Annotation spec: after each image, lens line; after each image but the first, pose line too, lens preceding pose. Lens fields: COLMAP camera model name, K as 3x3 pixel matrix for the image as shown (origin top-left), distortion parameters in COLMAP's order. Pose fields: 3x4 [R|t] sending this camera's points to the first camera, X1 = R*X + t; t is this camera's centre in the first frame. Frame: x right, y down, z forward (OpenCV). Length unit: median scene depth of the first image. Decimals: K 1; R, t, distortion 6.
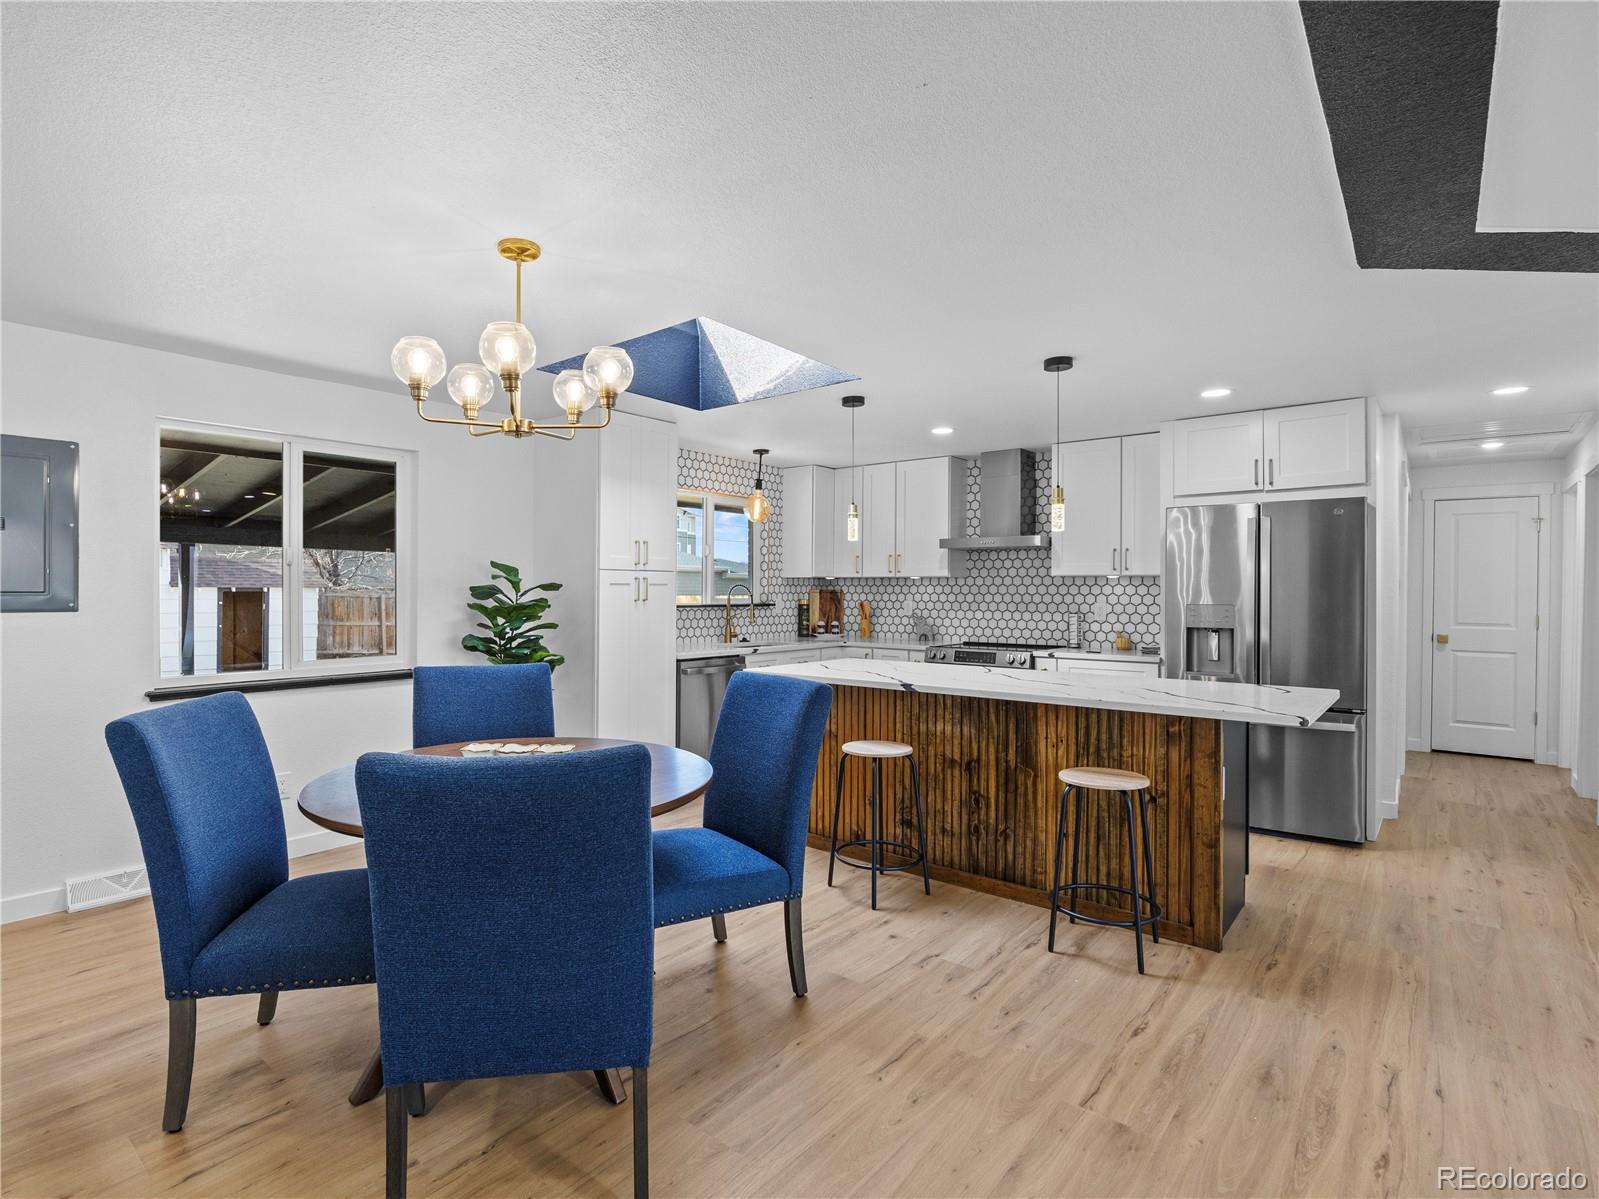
lens RADIAL K [[811.1, 0, 727.7], [0, 811.1, 593.1], [0, 0, 1]] dist [-0.014854, 0.000874]
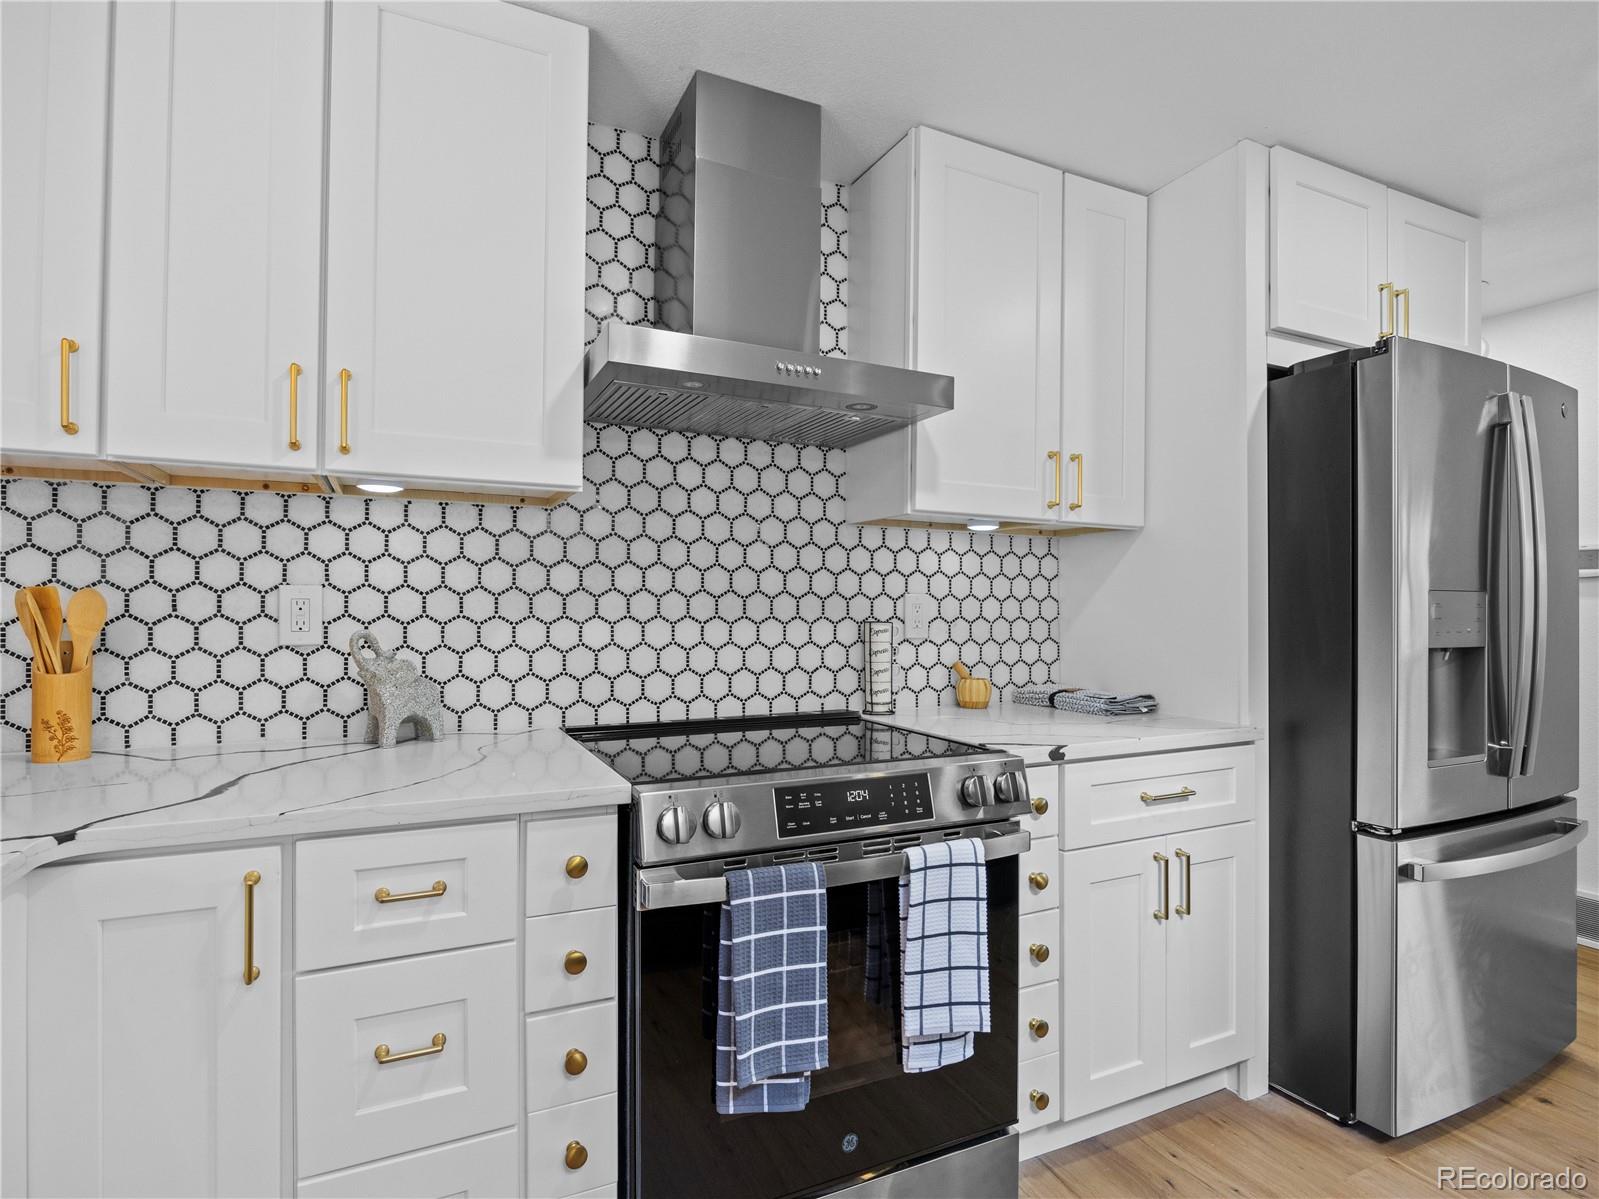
lens RADIAL K [[811.1, 0, 769.3], [0, 811.1, 606.9], [0, 0, 1]] dist [-0.014854, 0.000874]
pose [[0.404854, -0.001586, 0.914380, 0.064161], [-0.002170, 0.999994, 0.002695, 0.017390], [-0.914379, -0.003075, 0.404848, 0.900170]]
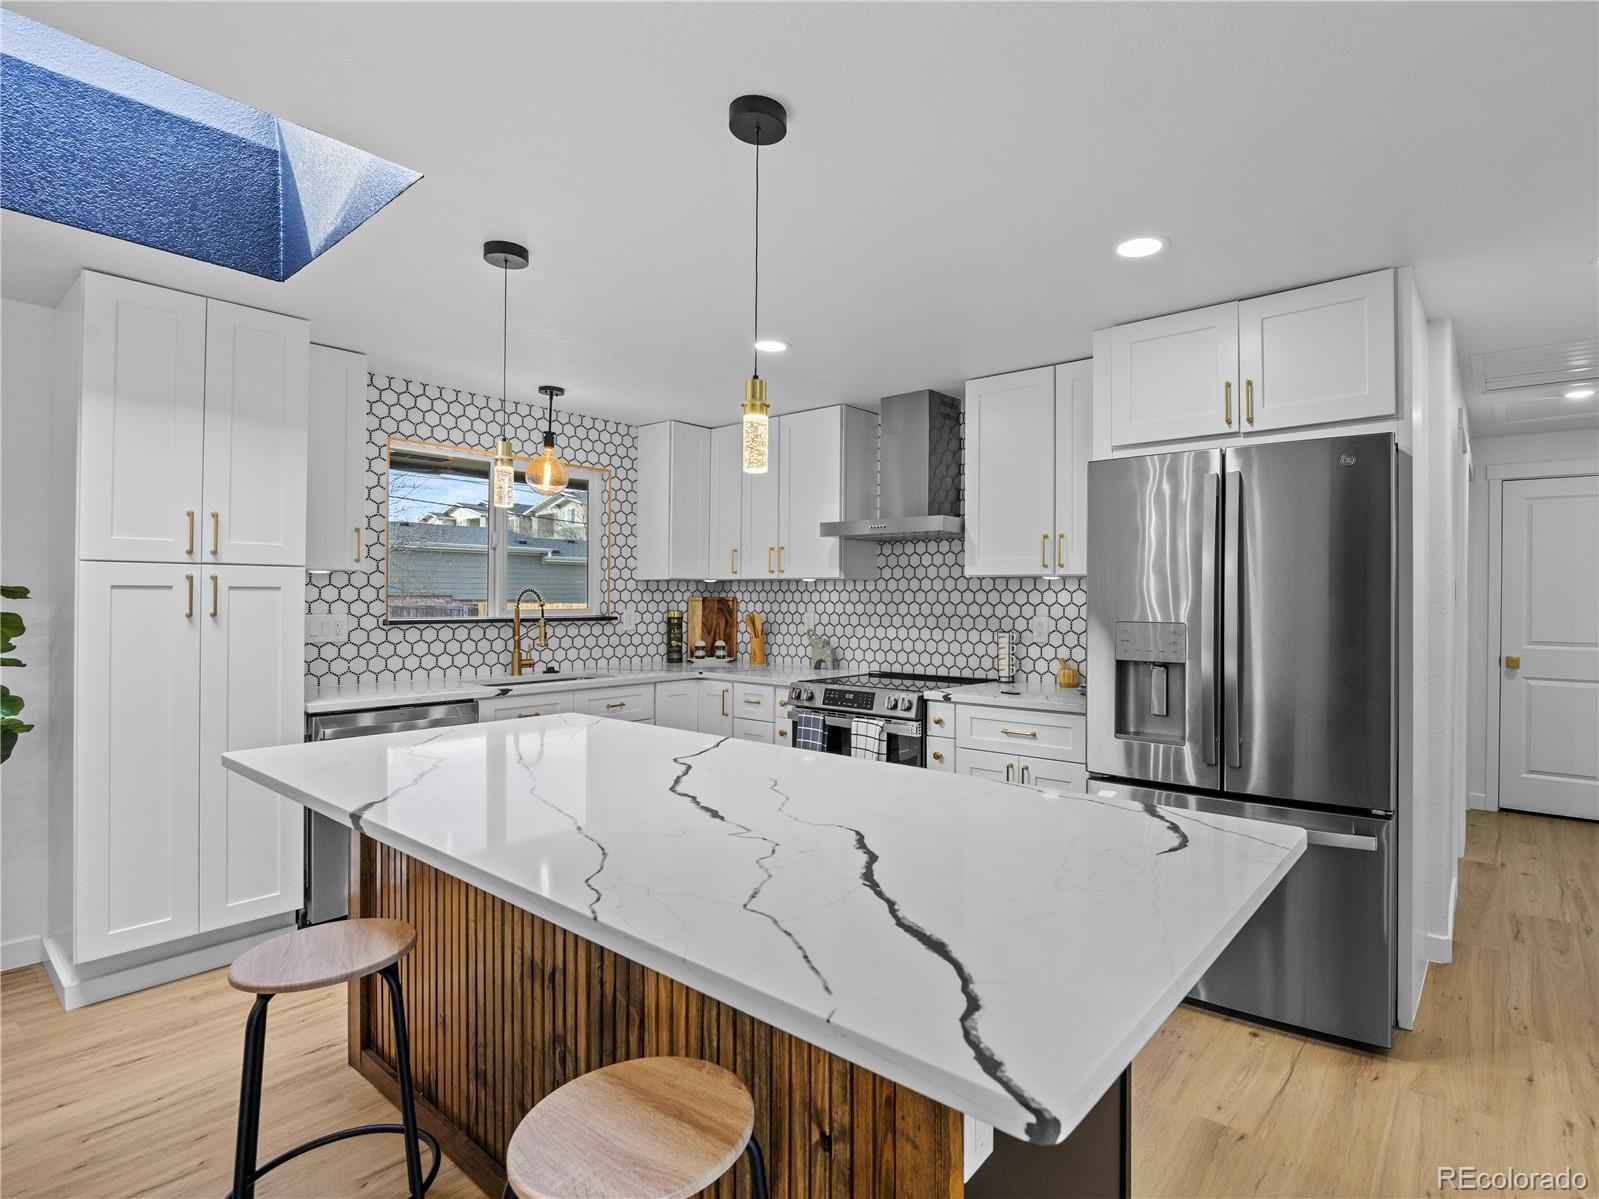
lens RADIAL K [[811.1, 0, 892.3], [0, 811.1, 595.8], [0, 0, 1]] dist [-0.014854, 0.000874]
pose [[0.997225, 0.001118, 0.074438, 0.284292], [-0.000622, 0.999978, -0.006678, -0.000662], [-0.074444, 0.006613, 0.997203, 0.327083]]
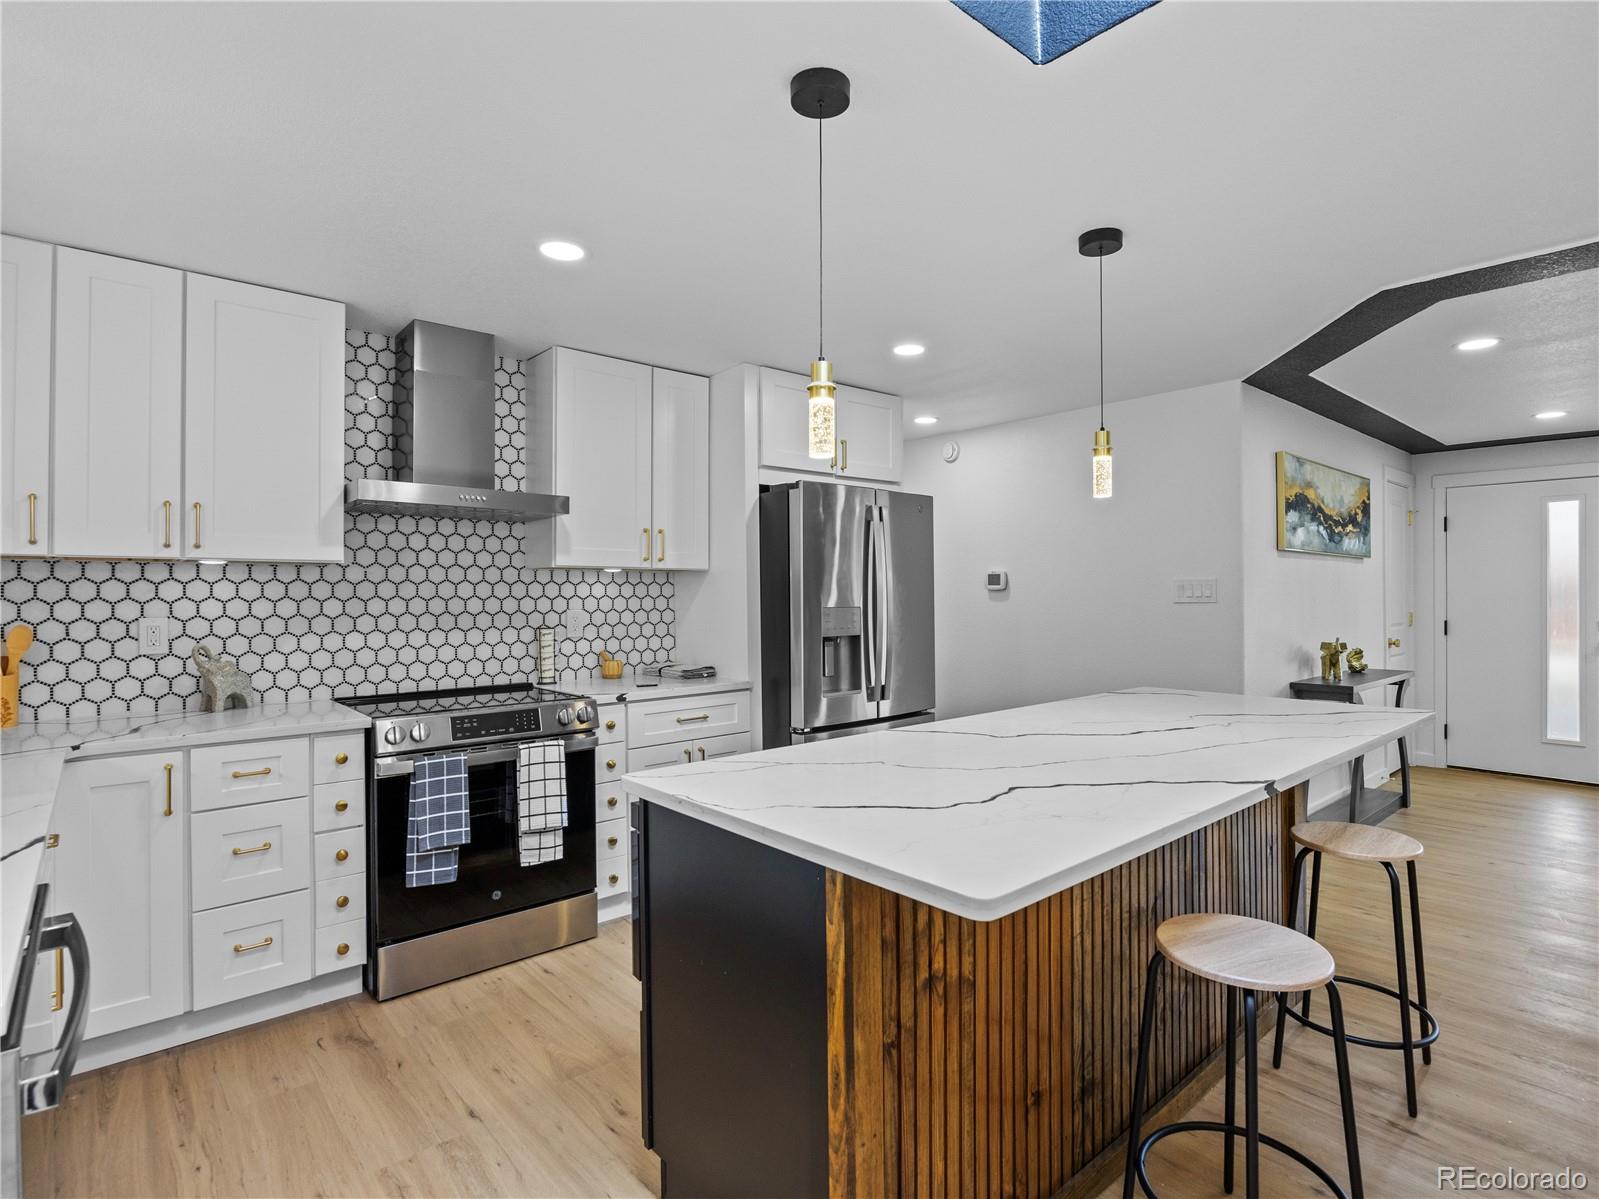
lens RADIAL K [[811.1, 0, 821.6], [0, 811.1, 590.9], [0, 0, 1]] dist [-0.014854, 0.000874]
pose [[0.115455, -0.001507, 0.993312, -0.166425], [0.008418, 0.999964, 0.000539, -0.002080], [-0.993277, 0.008300, 0.115464, 0.722499]]
